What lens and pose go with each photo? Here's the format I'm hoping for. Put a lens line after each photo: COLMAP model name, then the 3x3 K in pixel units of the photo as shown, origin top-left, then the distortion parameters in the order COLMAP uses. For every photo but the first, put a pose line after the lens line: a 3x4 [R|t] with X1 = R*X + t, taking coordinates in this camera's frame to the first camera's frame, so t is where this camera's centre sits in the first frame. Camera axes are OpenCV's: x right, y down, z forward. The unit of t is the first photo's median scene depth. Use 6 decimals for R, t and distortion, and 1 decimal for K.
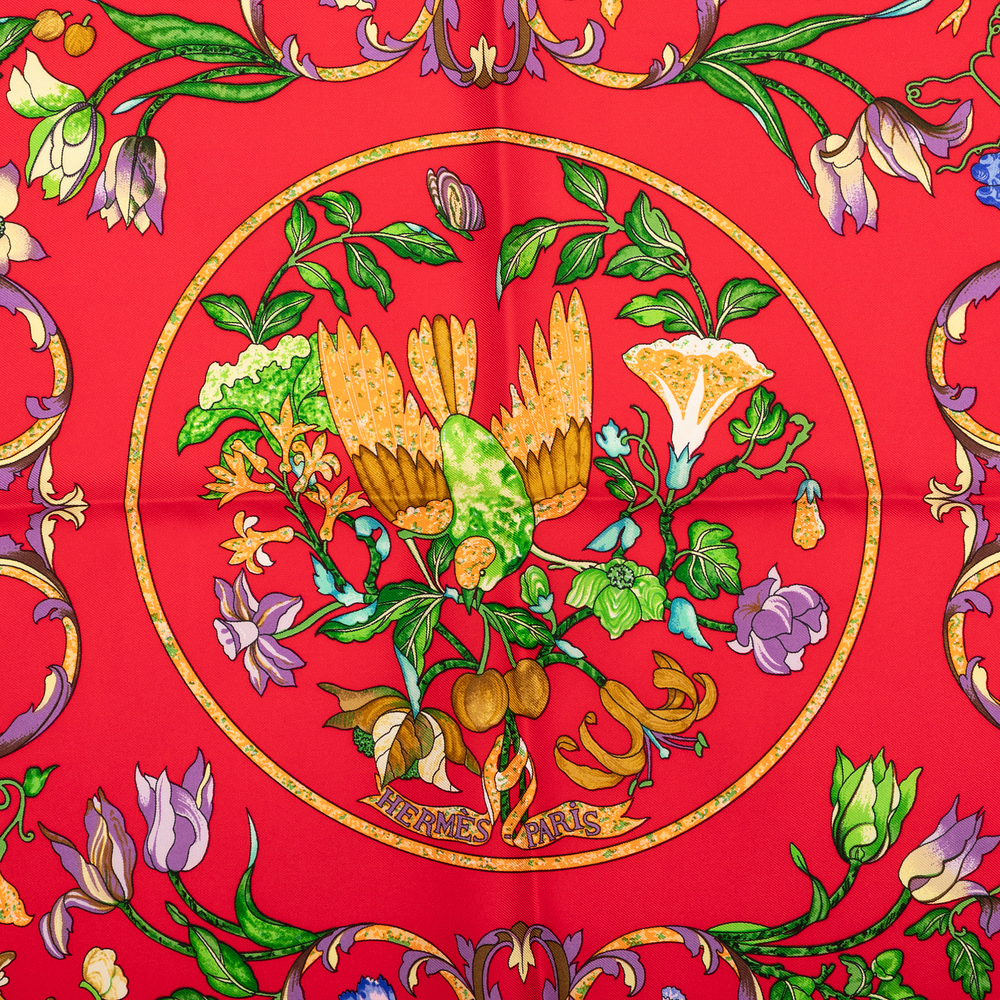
lens RADIAL K [[2630.4, 0, 498.9], [0, 2630.4, 502.2], [0, 0, 1]] dist [0.149616, 0.000000]
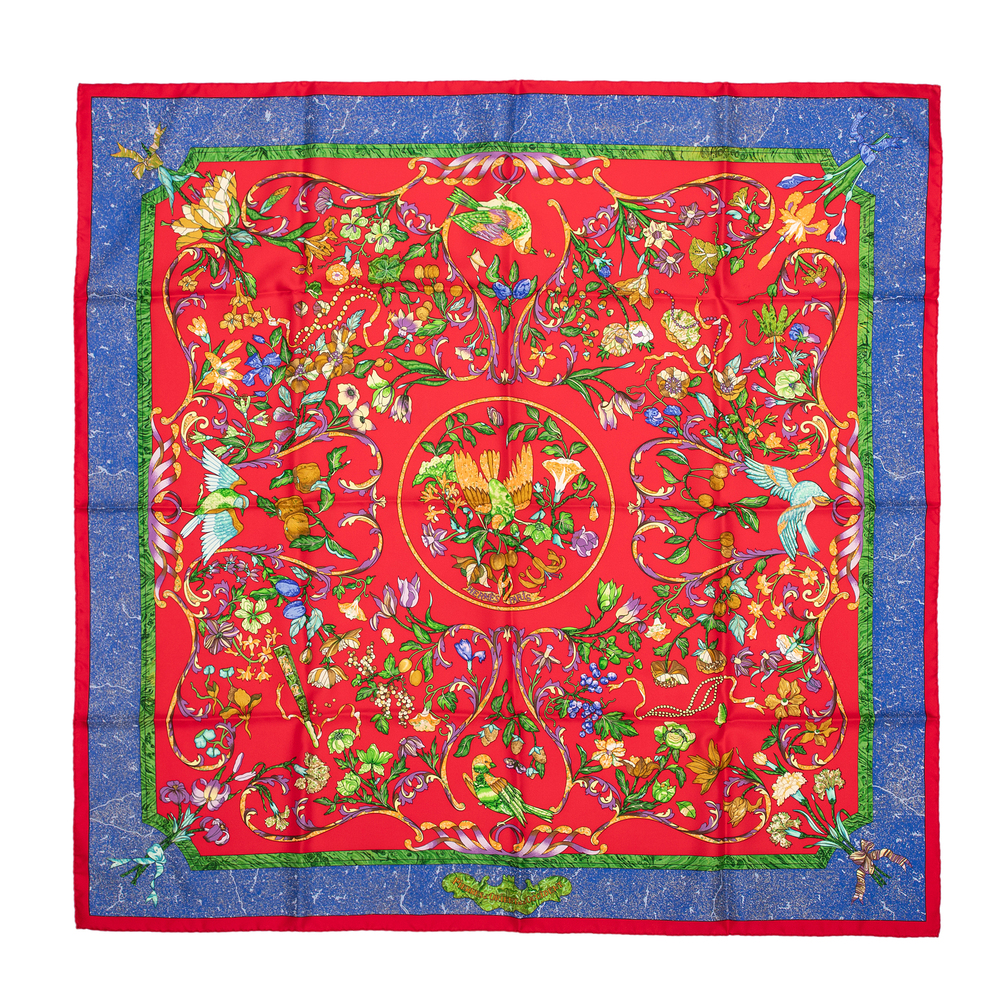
lens RADIAL K [[1415.9, 0, 499.5], [0, 1415.9, 498.2], [0, 0, 1]] dist [0.003679, 0.000000]
pose [[0.999439, 0.032902, 0.006236, -0.018921], [-0.033093, 0.998893, 0.033433, -0.070188], [-0.005129, -0.033621, 0.999421, -0.858512]]
